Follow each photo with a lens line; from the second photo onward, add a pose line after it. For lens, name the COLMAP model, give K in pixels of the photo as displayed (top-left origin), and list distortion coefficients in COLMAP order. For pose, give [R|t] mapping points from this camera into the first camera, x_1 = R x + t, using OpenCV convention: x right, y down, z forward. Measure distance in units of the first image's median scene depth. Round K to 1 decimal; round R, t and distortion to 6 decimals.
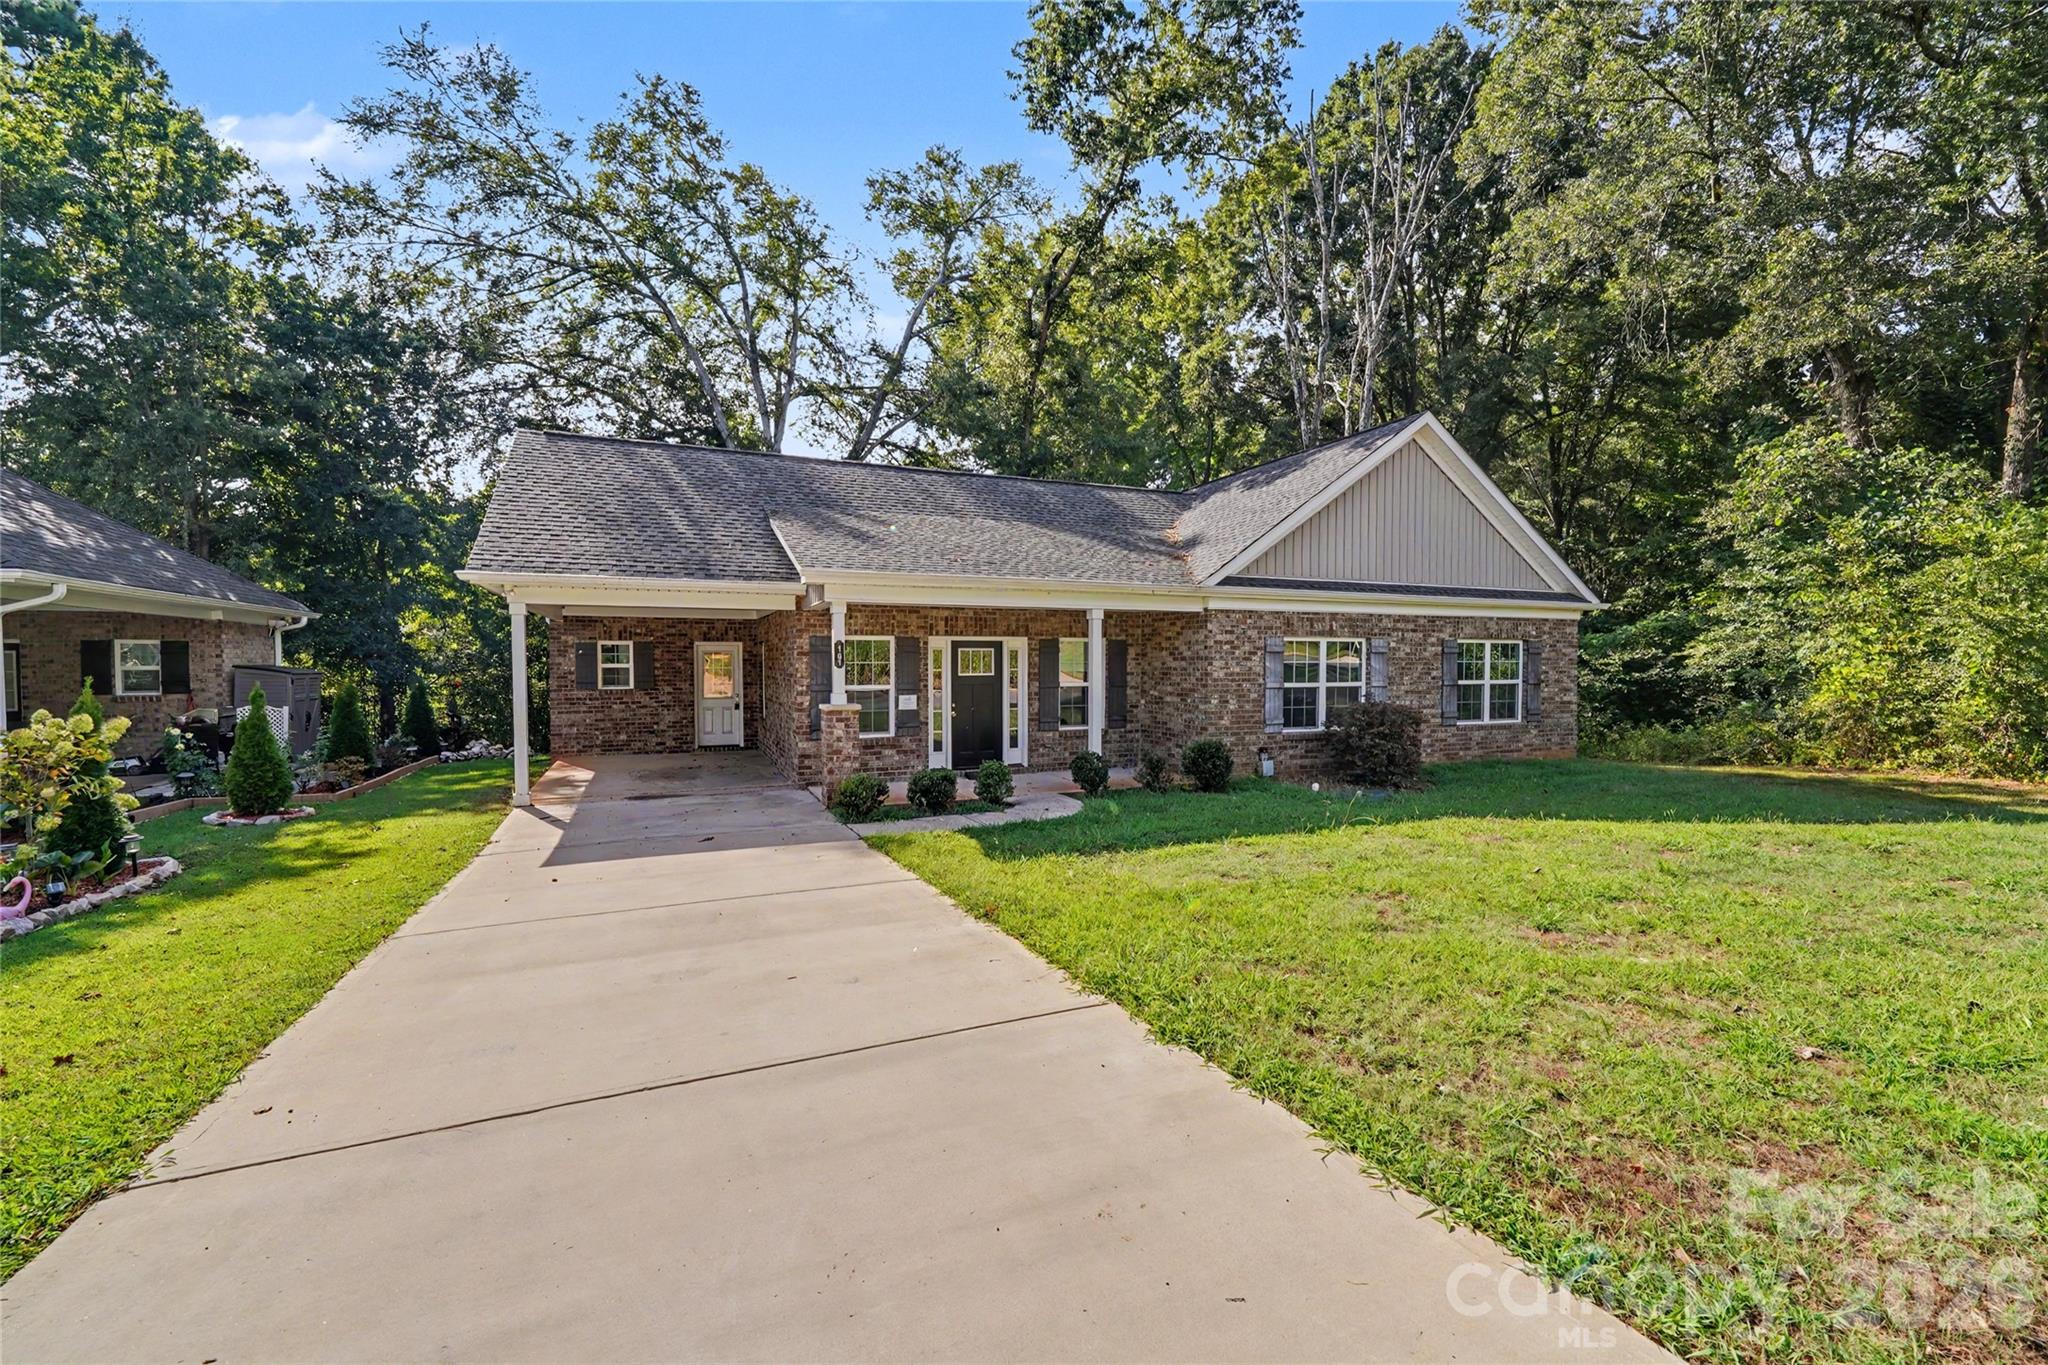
lens RADIAL K [[851.5, 0, 1019.3], [0, 851.5, 672.2], [0, 0, 1]] dist [0.000093, -0.000216]
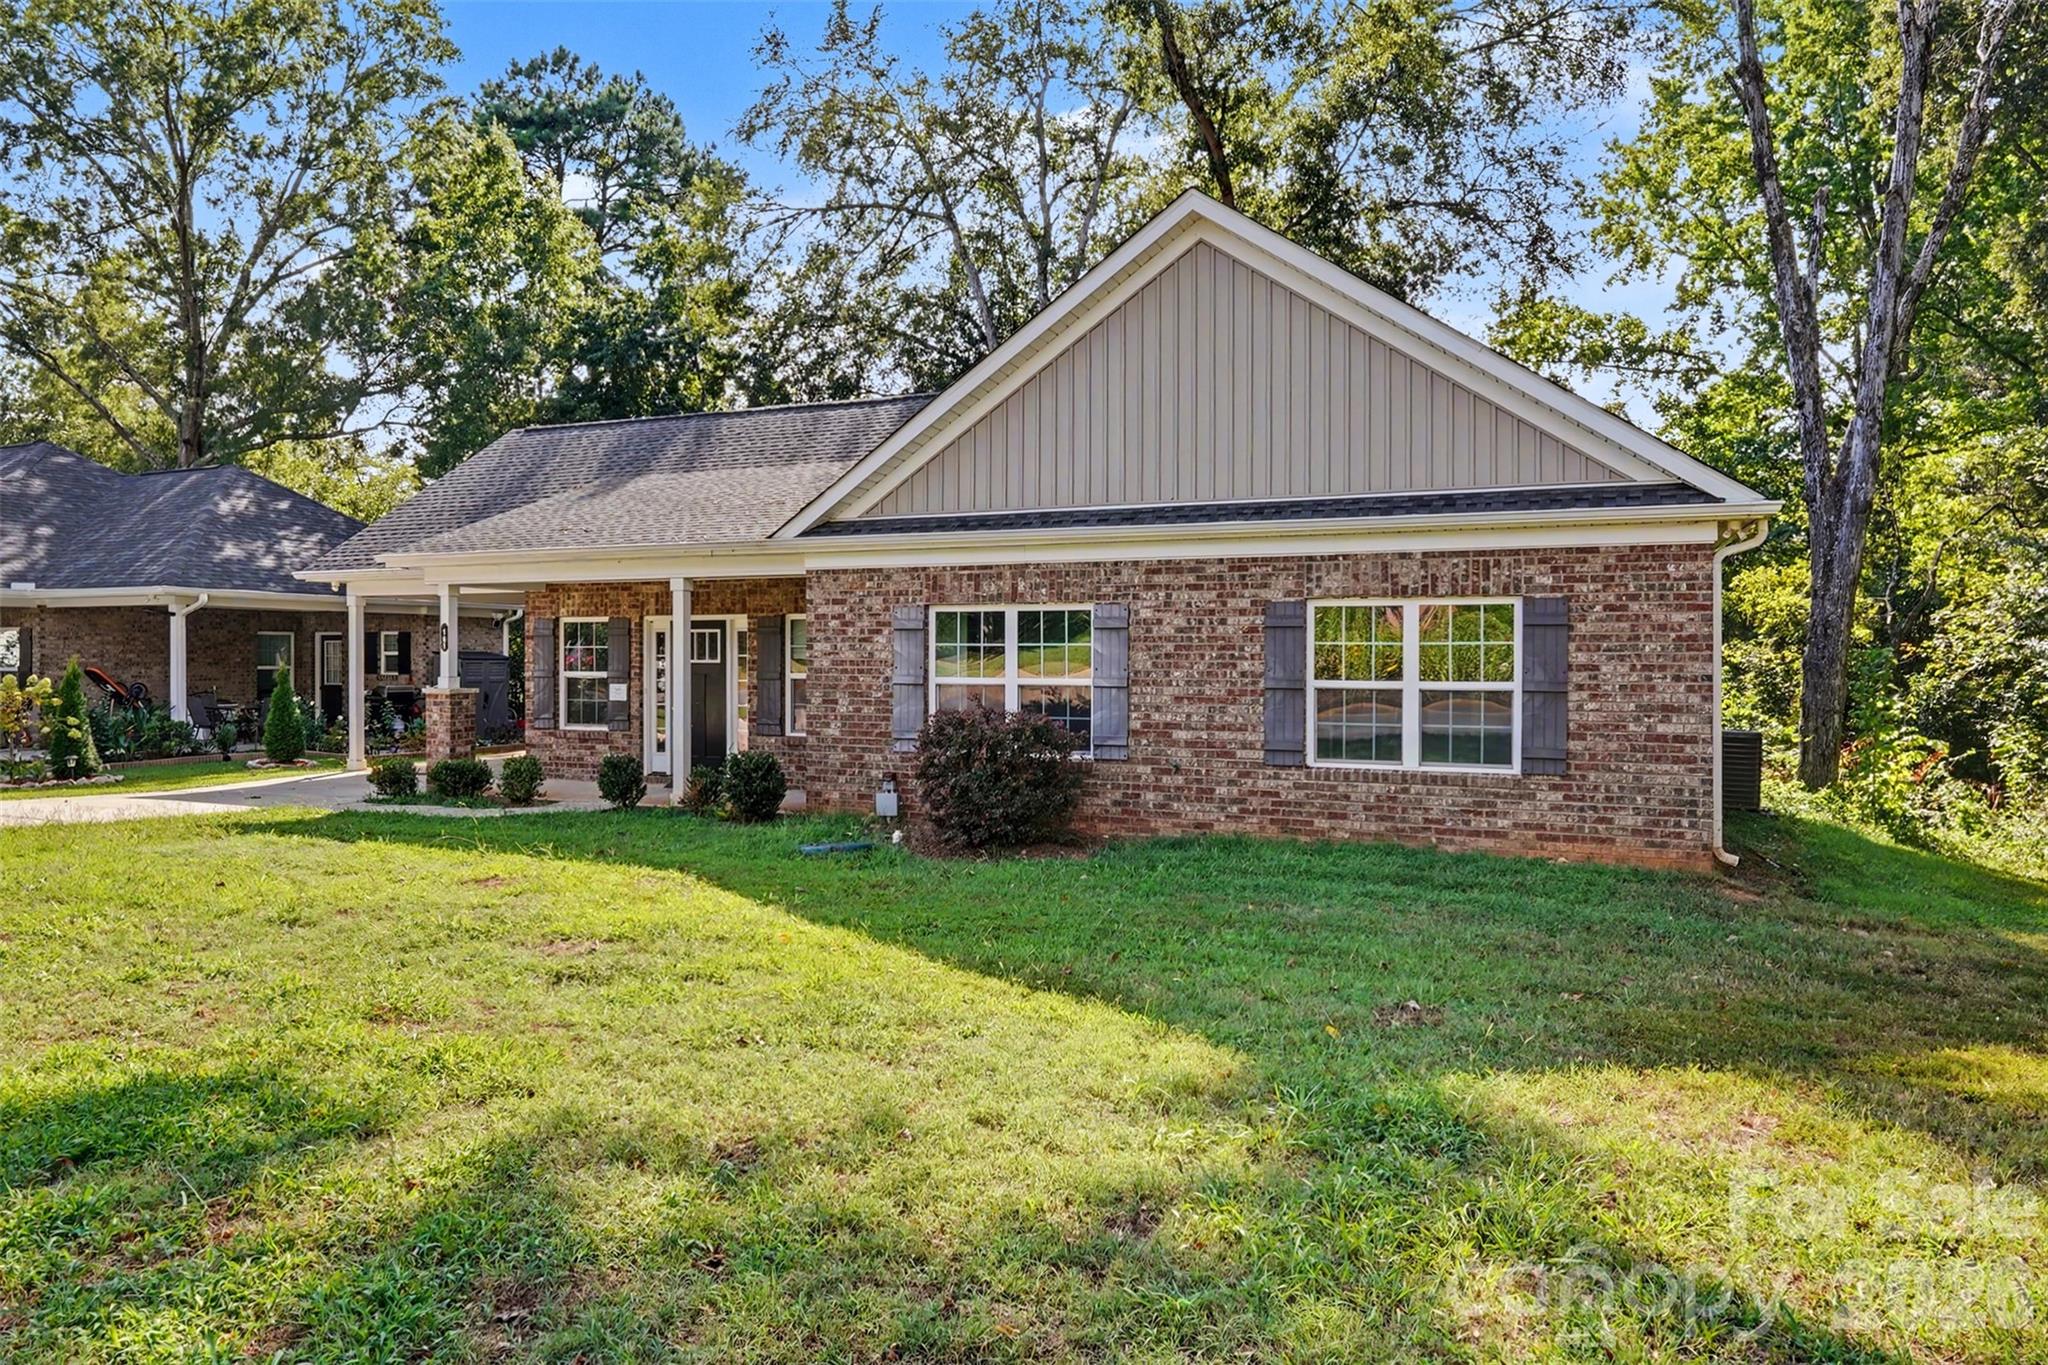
lens RADIAL K [[1294.5, 0, 1024.0], [0, 1294.5, 682.5], [0, 0, 1]] dist [0.000154, 0.000434]
pose [[0.673978, 0.018735, -0.738514, 1.076860], [-0.009305, 0.999814, 0.016871, -0.000508], [0.738693, -0.004499, 0.674028, 0.382597]]
